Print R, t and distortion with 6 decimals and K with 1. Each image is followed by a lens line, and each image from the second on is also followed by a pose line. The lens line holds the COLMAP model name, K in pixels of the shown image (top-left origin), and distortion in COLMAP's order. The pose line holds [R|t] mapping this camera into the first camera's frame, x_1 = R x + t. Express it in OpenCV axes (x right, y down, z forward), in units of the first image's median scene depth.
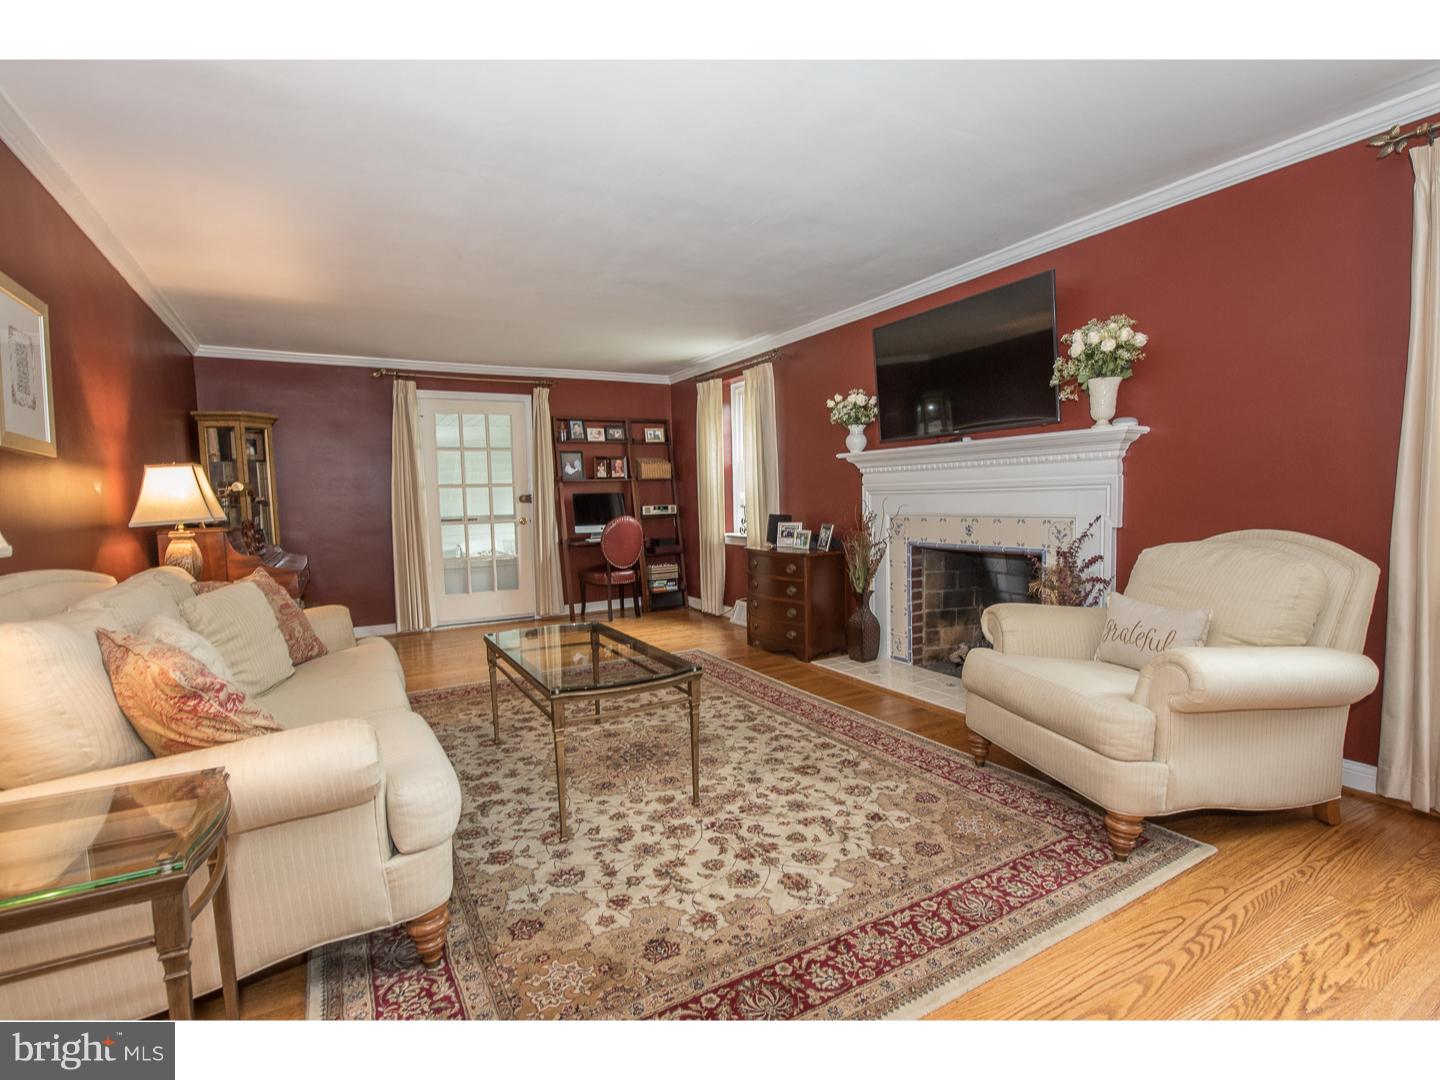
lens RADIAL K [[714.1, 0, 720.0], [0, 714.1, 540.0], [0, 0, 1]] dist [0.000696, 0.000167]
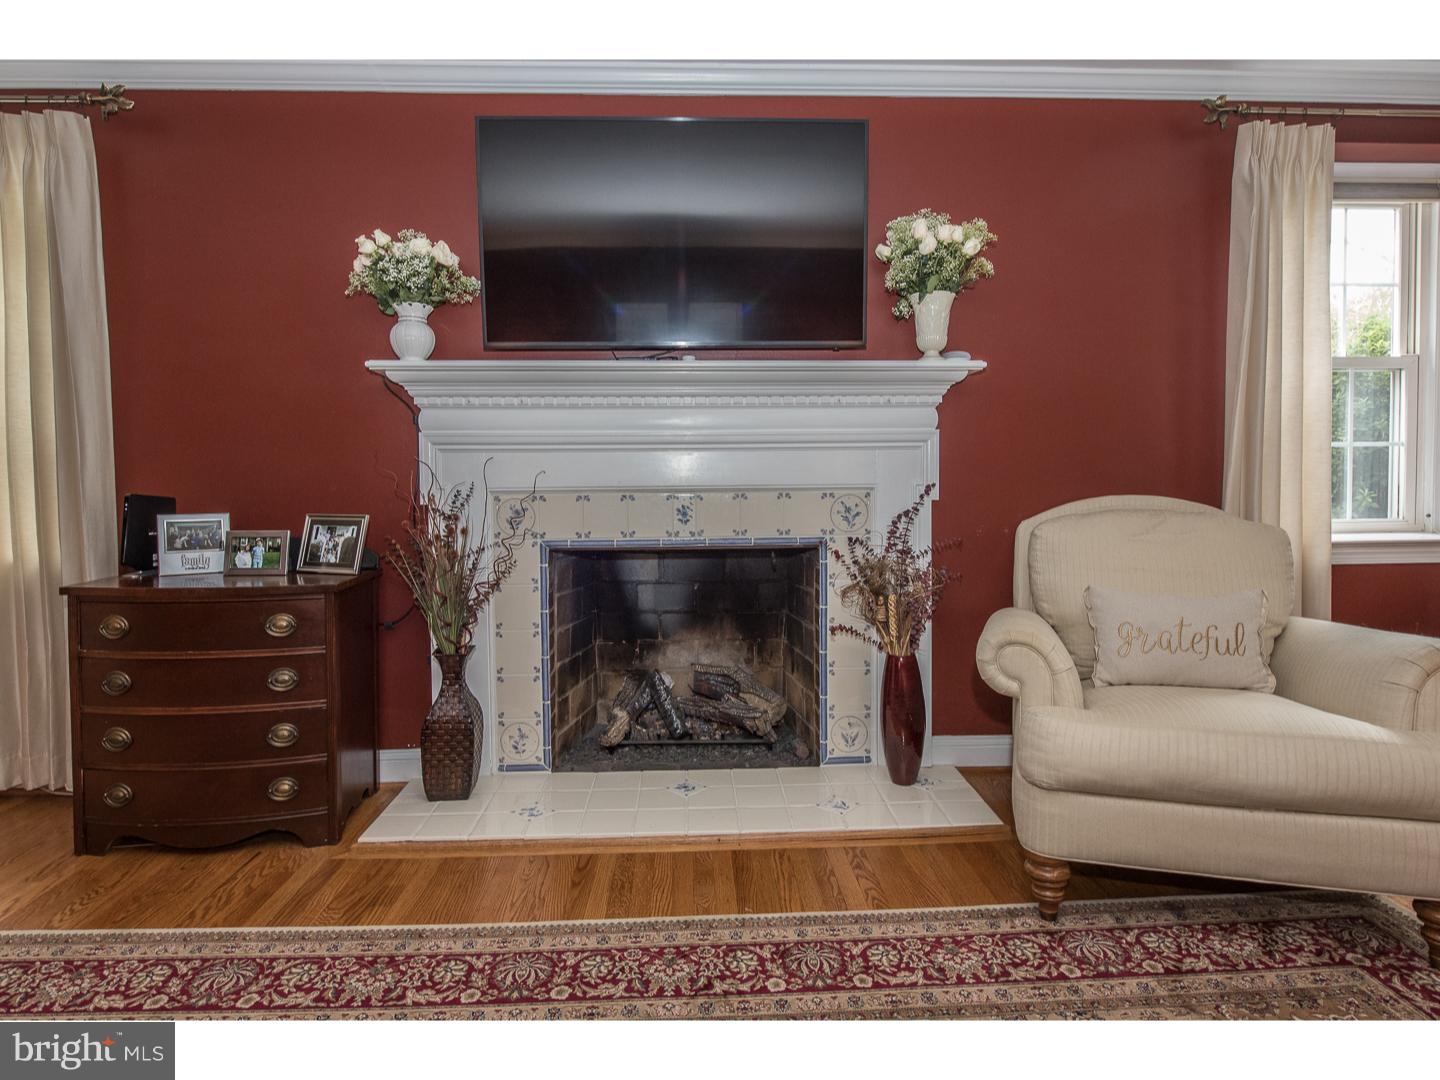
lens RADIAL K [[792.1, 0, 720.7], [0, 792.1, 495.5], [0, 0, 1]] dist [-0.018716, 0.000763]
pose [[0.445464, -0.003744, 0.895292, -0.204580], [0.052294, 0.998393, -0.021845, -0.011700], [-0.893771, 0.056550, 0.444944, 0.627520]]
